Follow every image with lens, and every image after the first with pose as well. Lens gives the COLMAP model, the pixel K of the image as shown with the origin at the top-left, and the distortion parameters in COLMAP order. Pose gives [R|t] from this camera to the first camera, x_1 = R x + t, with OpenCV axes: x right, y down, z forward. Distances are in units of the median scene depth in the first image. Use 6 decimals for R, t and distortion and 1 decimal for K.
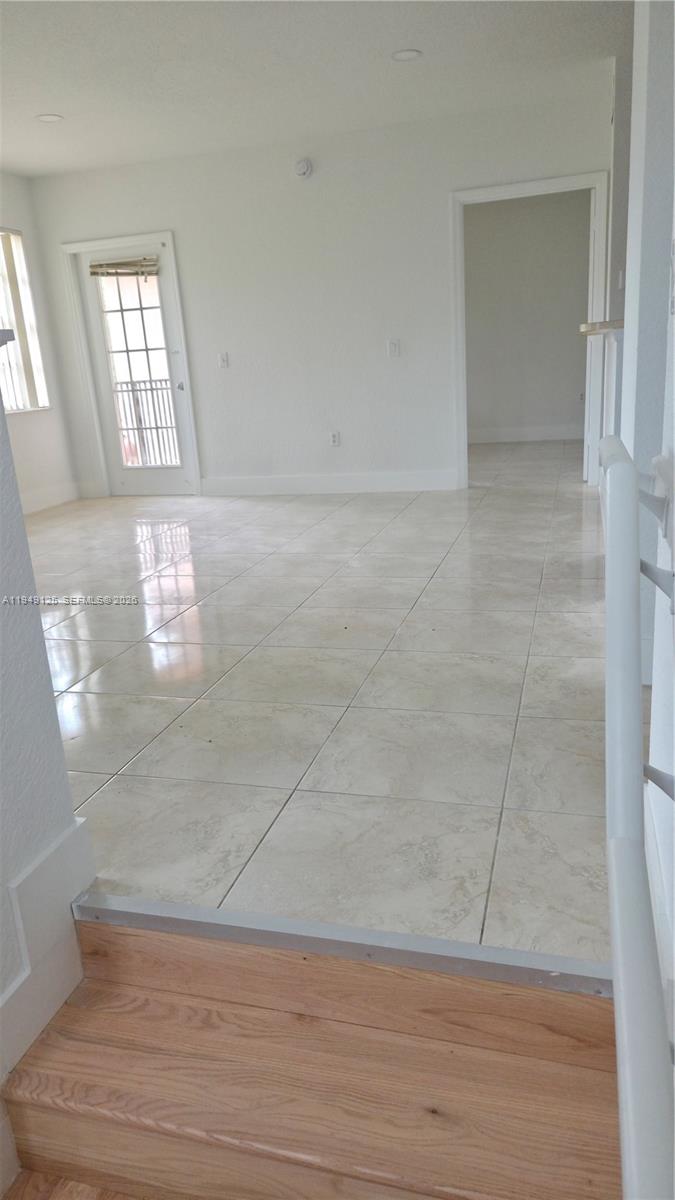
lens RADIAL K [[806.7, 0, 331.8], [0, 806.7, 602.1], [0, 0, 1]] dist [0.059194, -0.055939]
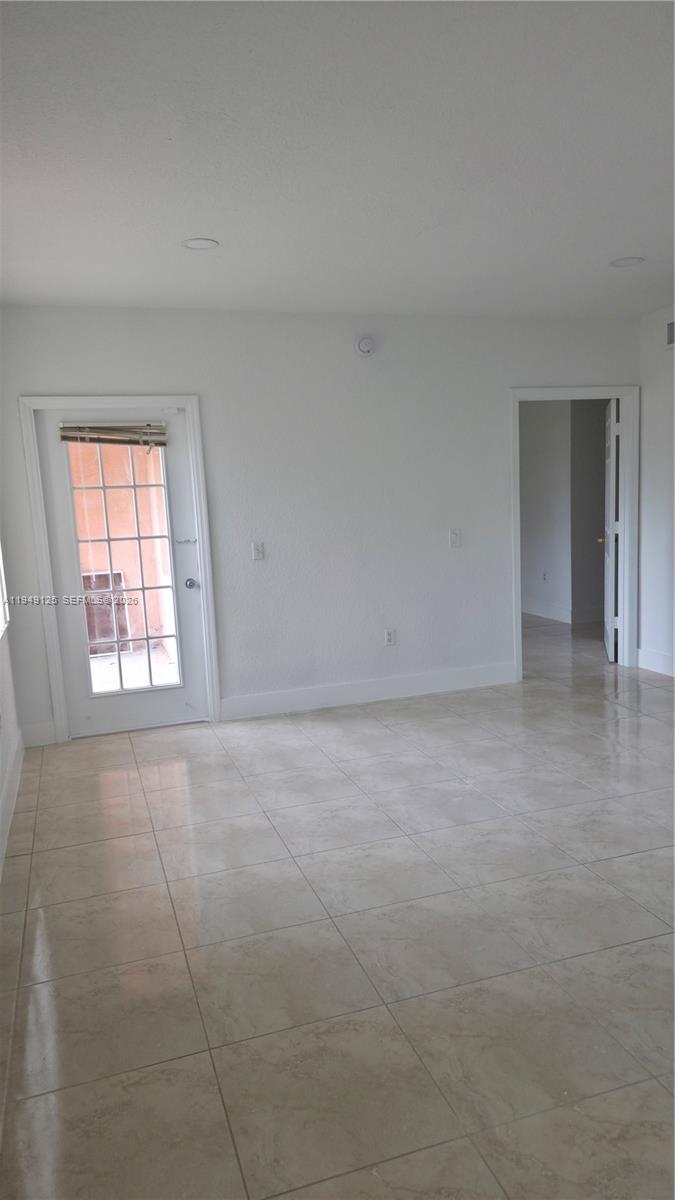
lens RADIAL K [[806.7, 0, 331.8], [0, 806.7, 602.1], [0, 0, 1]] dist [0.059194, -0.055939]
pose [[0.826215, -0.052458, 0.560907, -0.514716], [0.149965, 0.980210, -0.129225, -0.133075], [-0.543028, 0.190884, 0.817731, 0.313650]]
